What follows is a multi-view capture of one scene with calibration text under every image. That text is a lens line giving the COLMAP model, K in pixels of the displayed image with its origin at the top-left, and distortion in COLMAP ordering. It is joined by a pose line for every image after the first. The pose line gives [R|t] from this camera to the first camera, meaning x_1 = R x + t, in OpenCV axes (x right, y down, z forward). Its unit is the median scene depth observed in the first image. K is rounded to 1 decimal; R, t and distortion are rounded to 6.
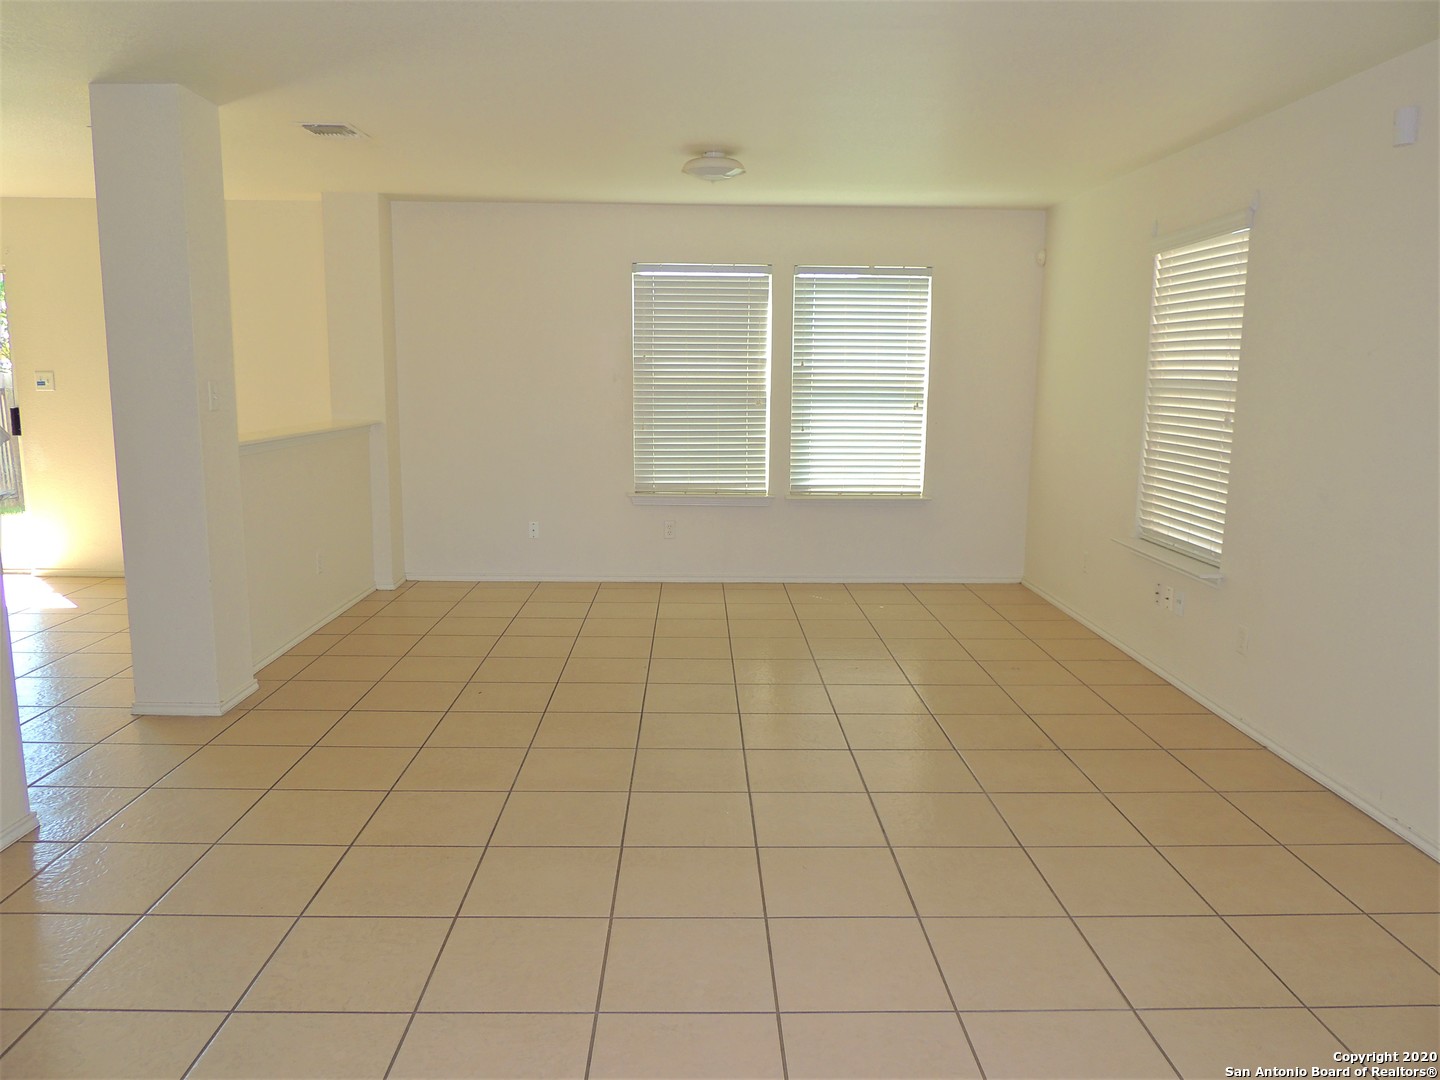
lens RADIAL K [[1020.7, 0, 720.0], [0, 1020.7, 540.0], [0, 0, 1]] dist [-0.002678, 0.001237]
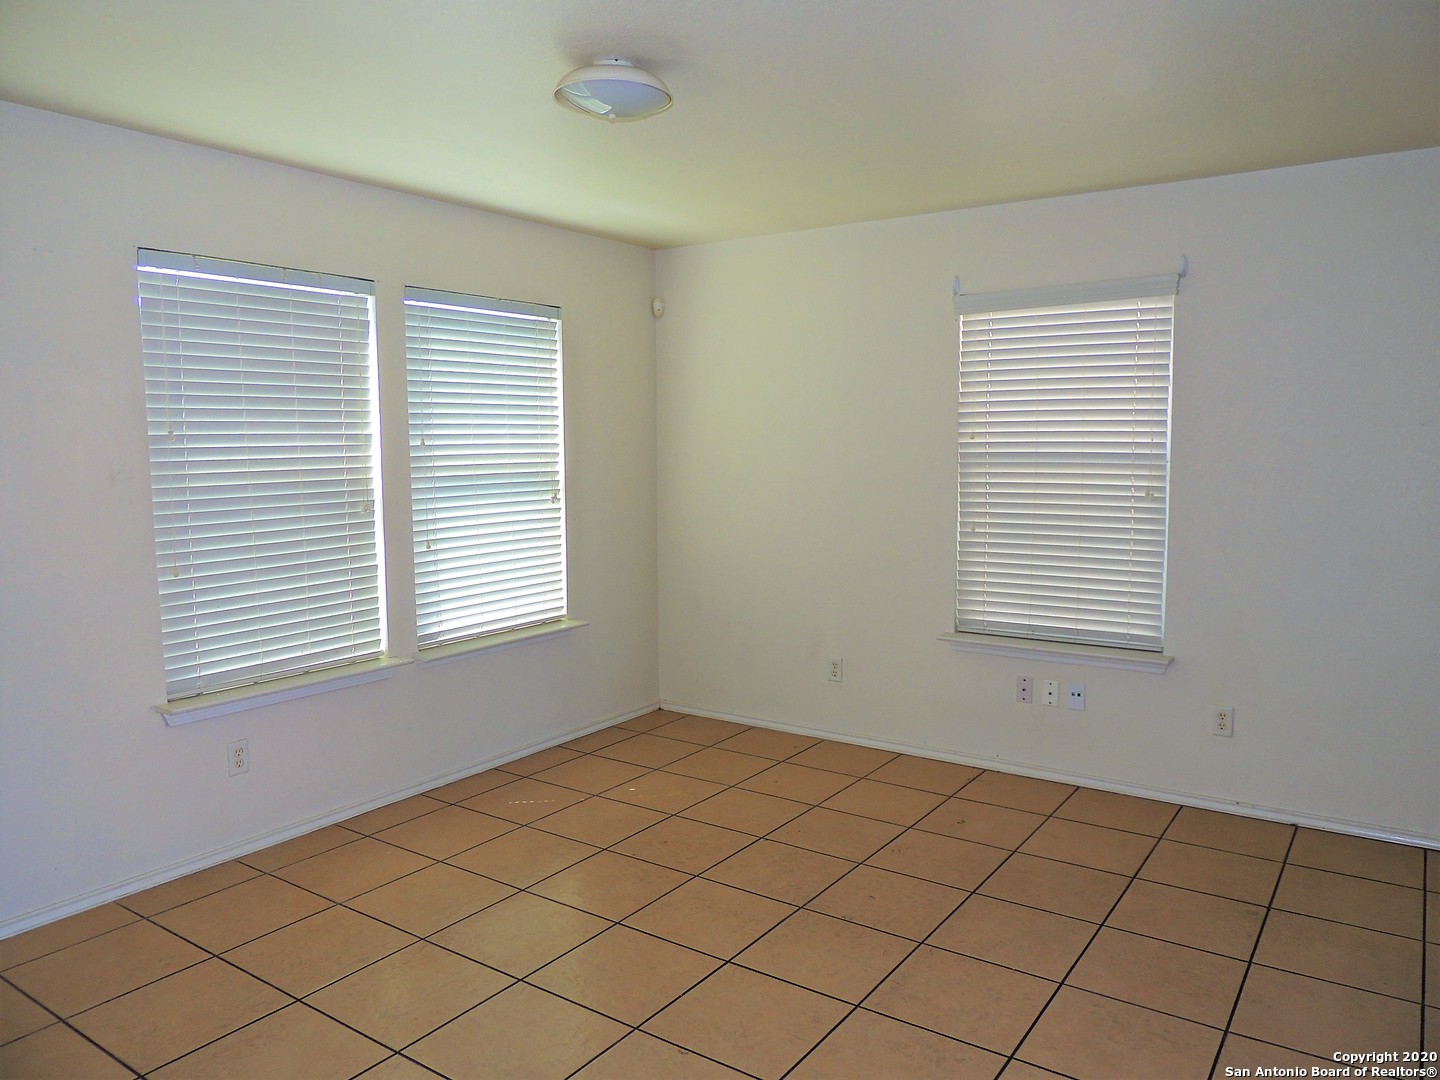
lens RADIAL K [[1027.1, 0, 692.0], [0, 1027.1, 543.5], [0, 0, 1]] dist [-0.004049, 0.003083]
pose [[0.599799, -0.095959, 0.794376, -0.327125], [0.144850, 0.989402, 0.010148, -0.093102], [-0.786931, 0.108979, 0.607342, 0.492729]]
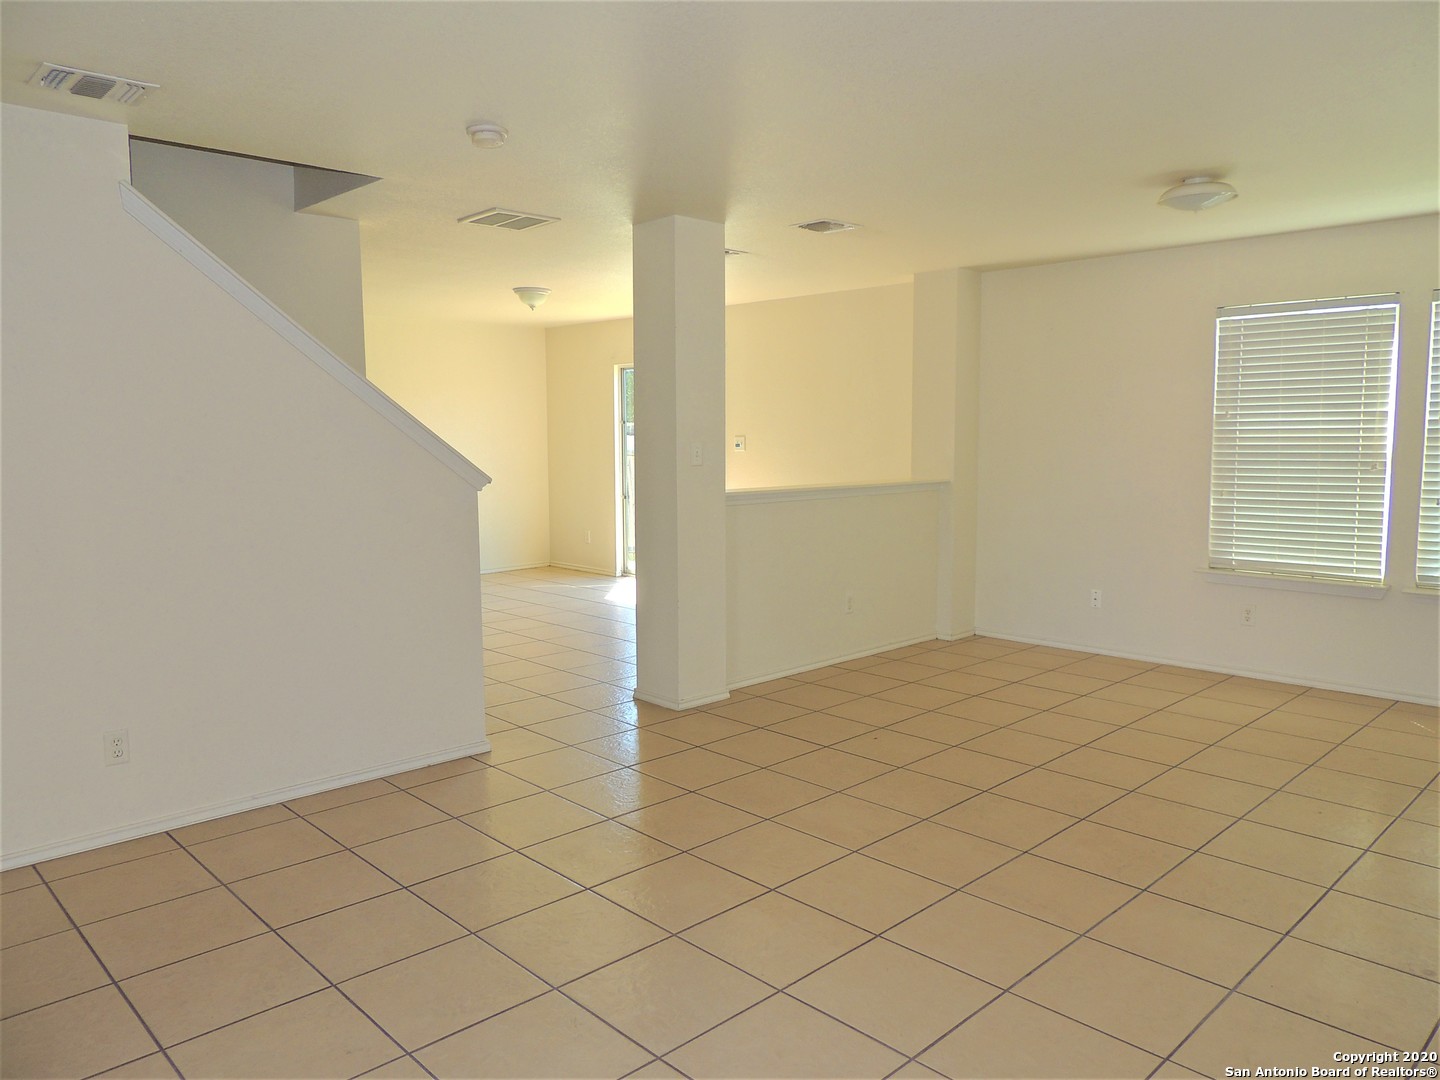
lens RADIAL K [[1029.2, 0, 727.2], [0, 1029.2, 541.4], [0, 0, 1]] dist [-0.021876, 0.005732]
pose [[0.683077, 0.064005, -0.727536, 0.275295], [-0.108174, 0.994032, -0.014114, -0.012541], [0.722291, 0.088341, 0.685924, 0.104383]]
